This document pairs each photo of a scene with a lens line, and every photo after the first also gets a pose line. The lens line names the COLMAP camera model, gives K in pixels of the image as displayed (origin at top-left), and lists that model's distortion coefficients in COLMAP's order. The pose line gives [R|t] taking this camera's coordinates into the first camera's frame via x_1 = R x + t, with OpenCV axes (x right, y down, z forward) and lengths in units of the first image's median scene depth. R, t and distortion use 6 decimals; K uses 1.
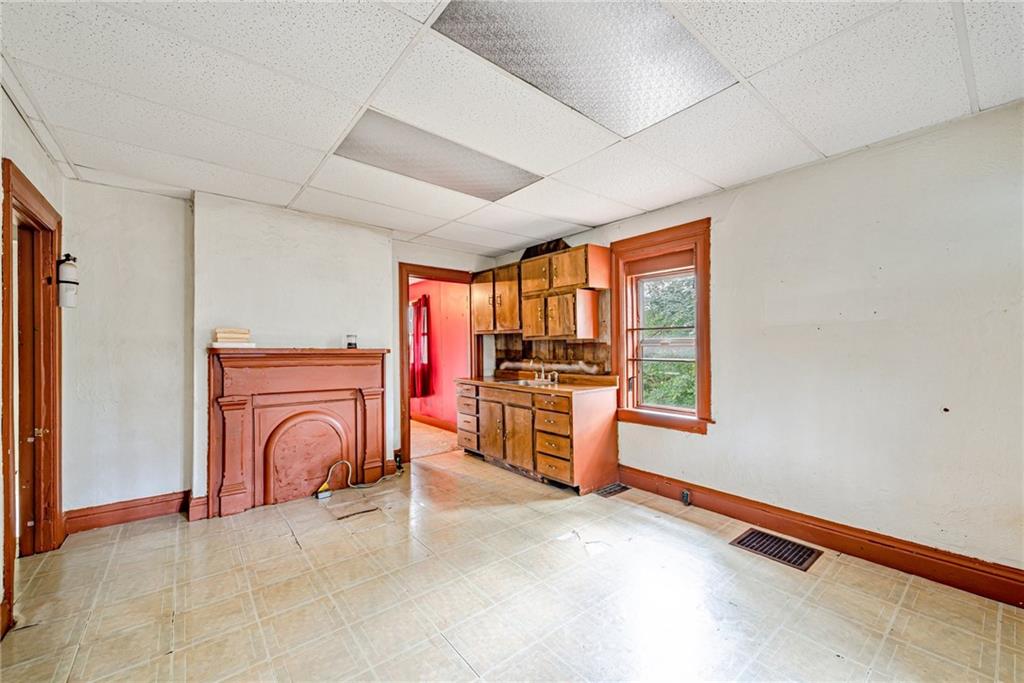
lens RADIAL K [[405.8, 0, 506.0], [0, 405.8, 346.2], [0, 0, 1]] dist [0.012278, -0.001537]
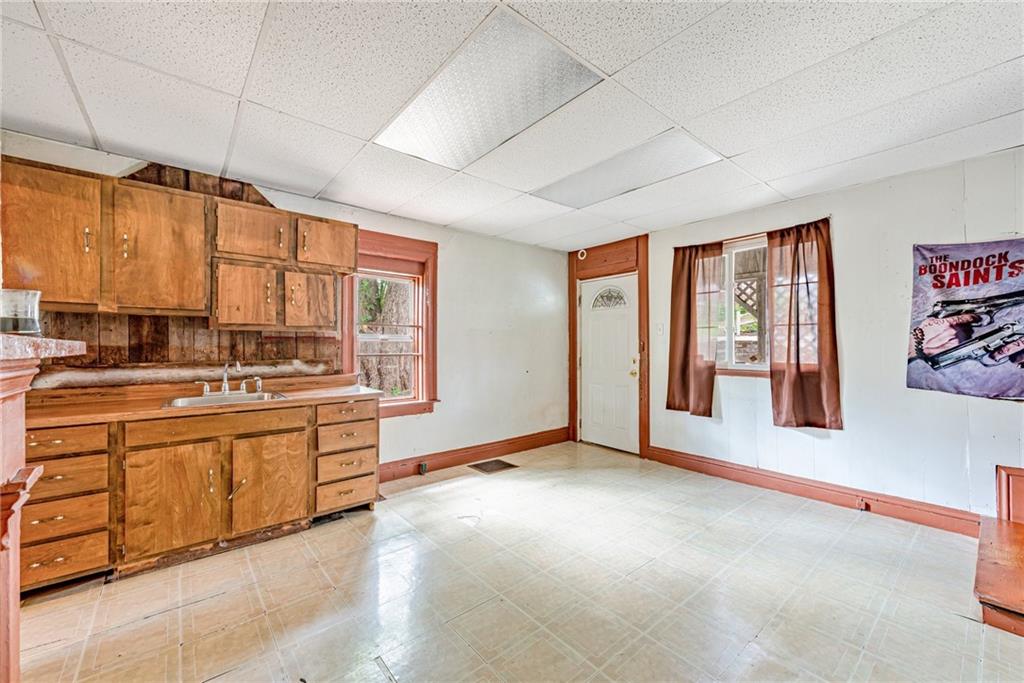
lens RADIAL K [[405.8, 0, 508.1], [0, 405.8, 339.3], [0, 0, 1]] dist [0.012278, -0.001537]
pose [[-0.022332, 0.015647, 0.999628, -0.629410], [-0.003839, 0.999869, -0.015737, 0.008148], [-0.999743, -0.004189, -0.022269, 0.637872]]
